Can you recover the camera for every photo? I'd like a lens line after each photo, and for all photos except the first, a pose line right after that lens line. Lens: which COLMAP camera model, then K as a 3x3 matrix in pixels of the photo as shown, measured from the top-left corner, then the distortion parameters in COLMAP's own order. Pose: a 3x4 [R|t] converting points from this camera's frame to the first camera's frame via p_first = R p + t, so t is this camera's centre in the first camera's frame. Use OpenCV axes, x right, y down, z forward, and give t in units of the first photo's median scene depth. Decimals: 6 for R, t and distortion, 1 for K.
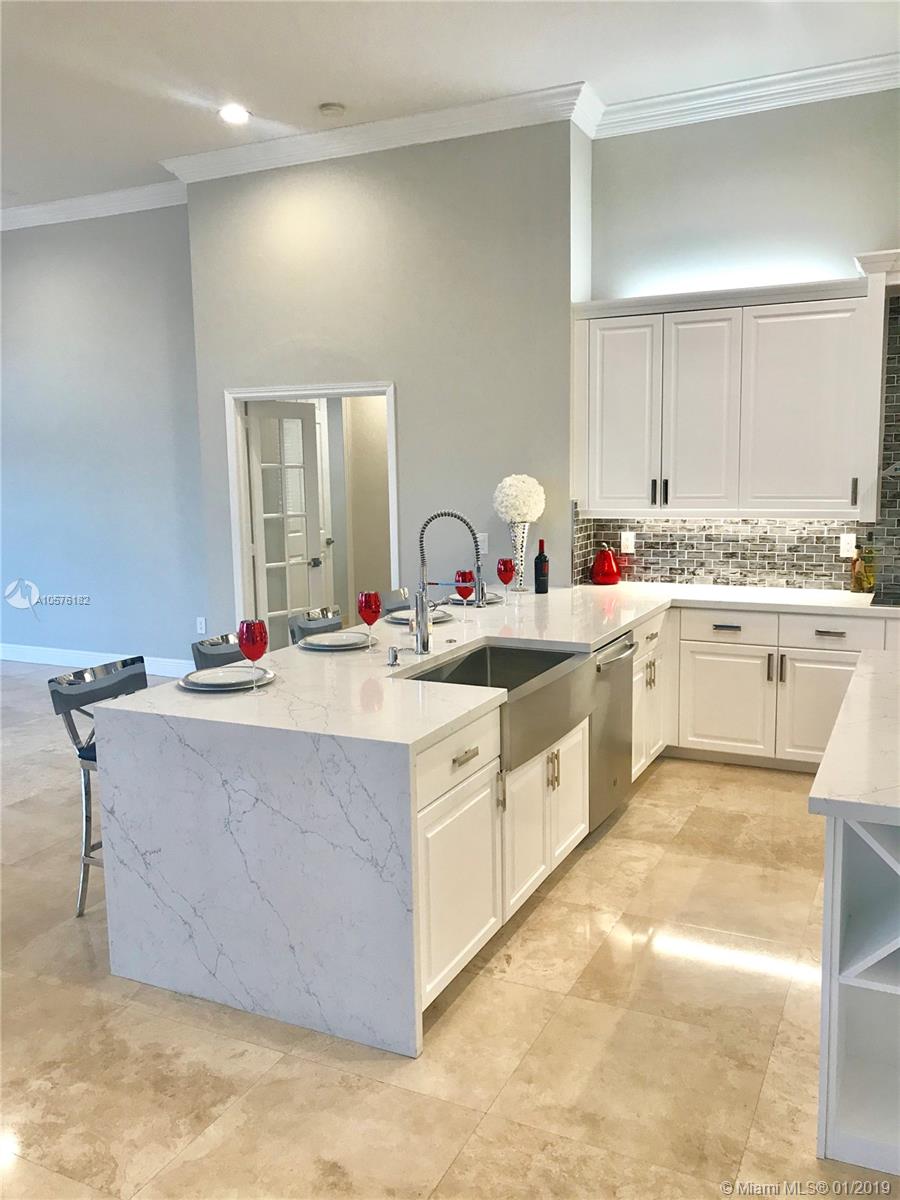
lens RADIAL K [[987.6, 0, 450.0], [0, 987.6, 600.0], [0, 0, 1]] dist [0.005897, 0.005397]
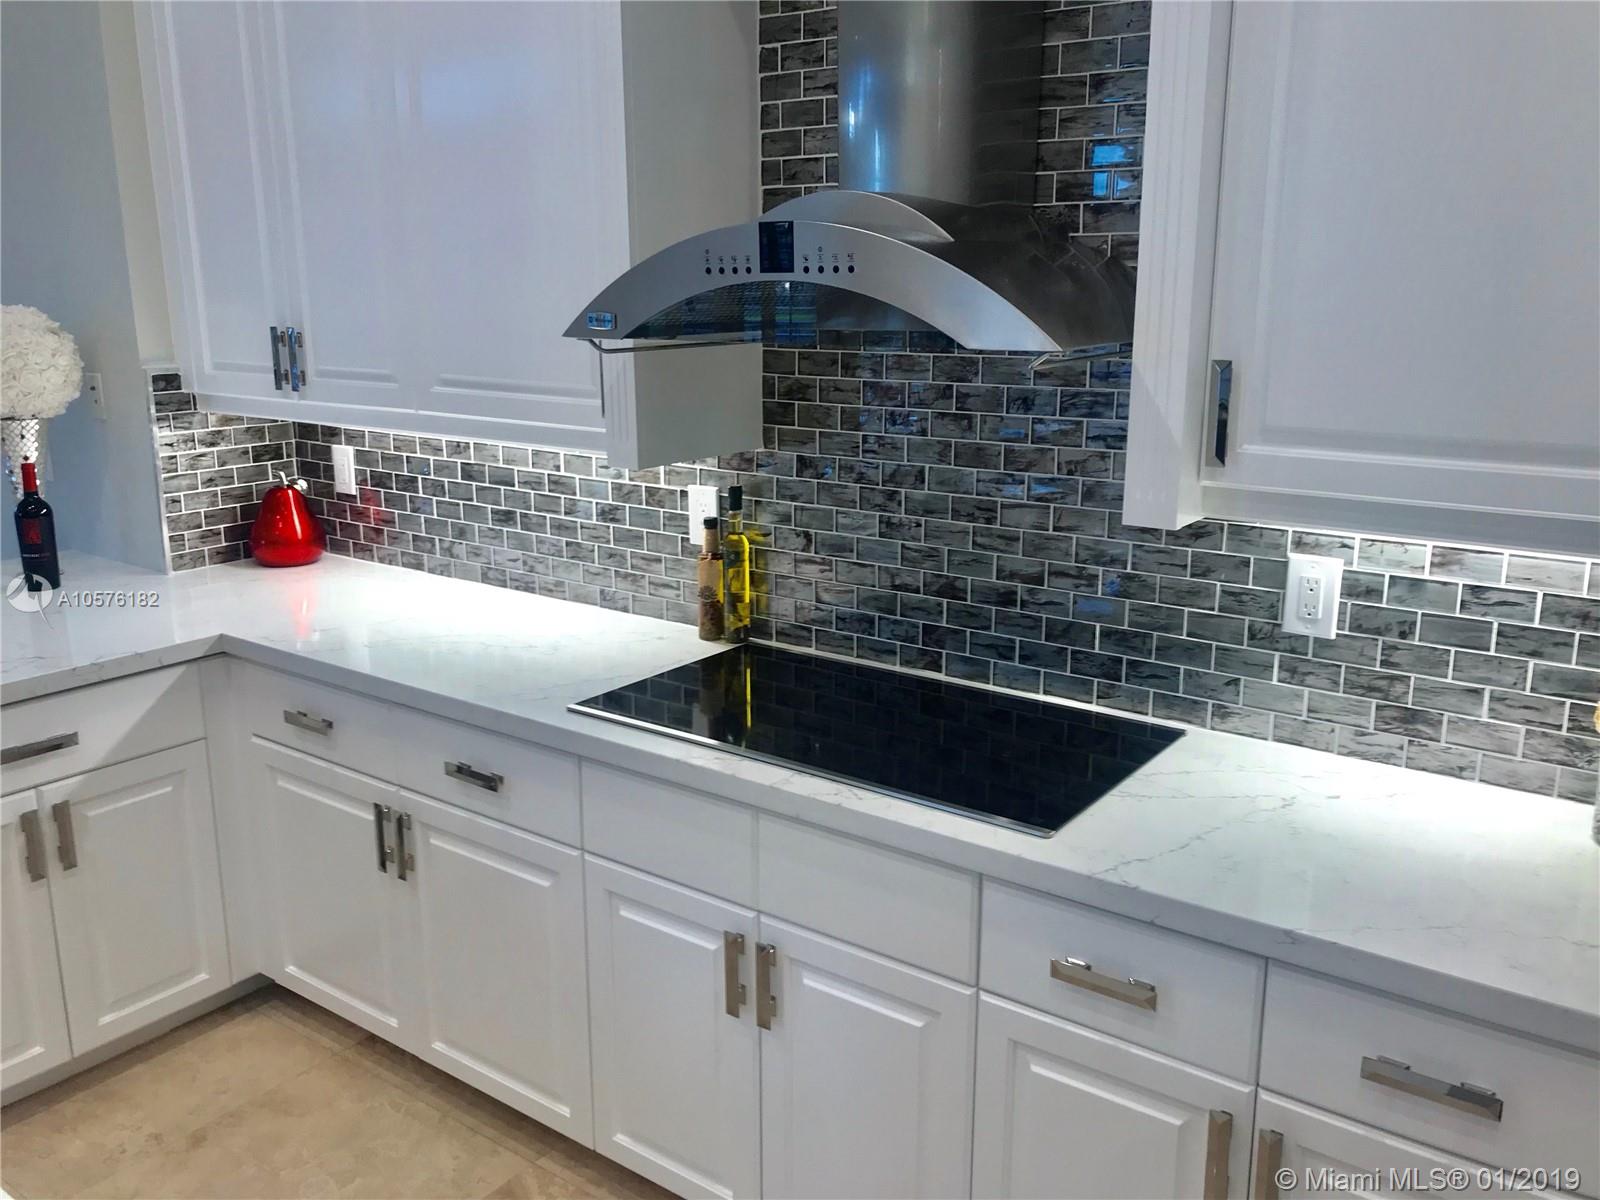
lens RADIAL K [[1316.8, 0, 800.0], [0, 1316.8, 600.0], [0, 0, 1]] dist [0.005897, 0.005397]
pose [[0.985382, 0.058098, -0.160150, 0.521156], [-0.041344, 0.993503, 0.106029, -0.077997], [0.165269, -0.097858, 0.981382, 0.498884]]
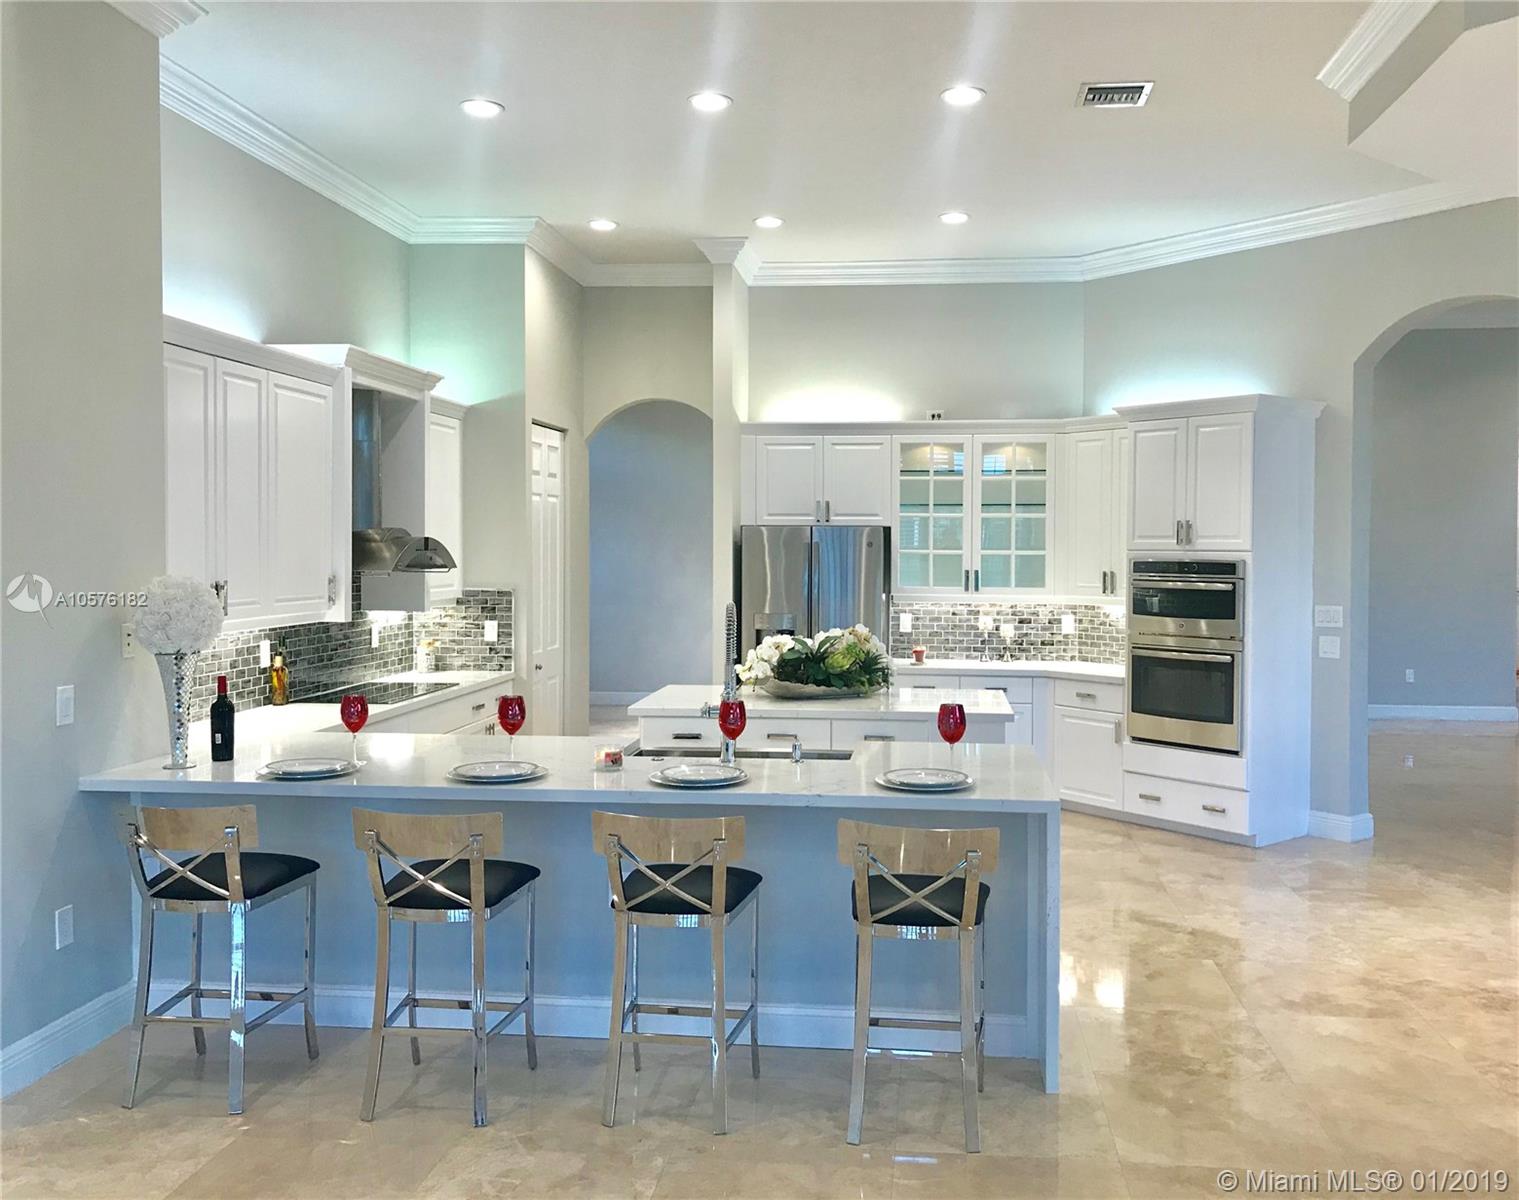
lens RADIAL K [[1302.2, 0, 806.7], [0, 1302.2, 595.5], [0, 0, 1]] dist [0.037292, -0.000212]
pose [[-0.349778, -0.019771, 0.936624, -0.844847], [0.129995, 0.989081, 0.069424, -0.123901], [-0.927770, 0.146039, -0.343389, 0.942181]]
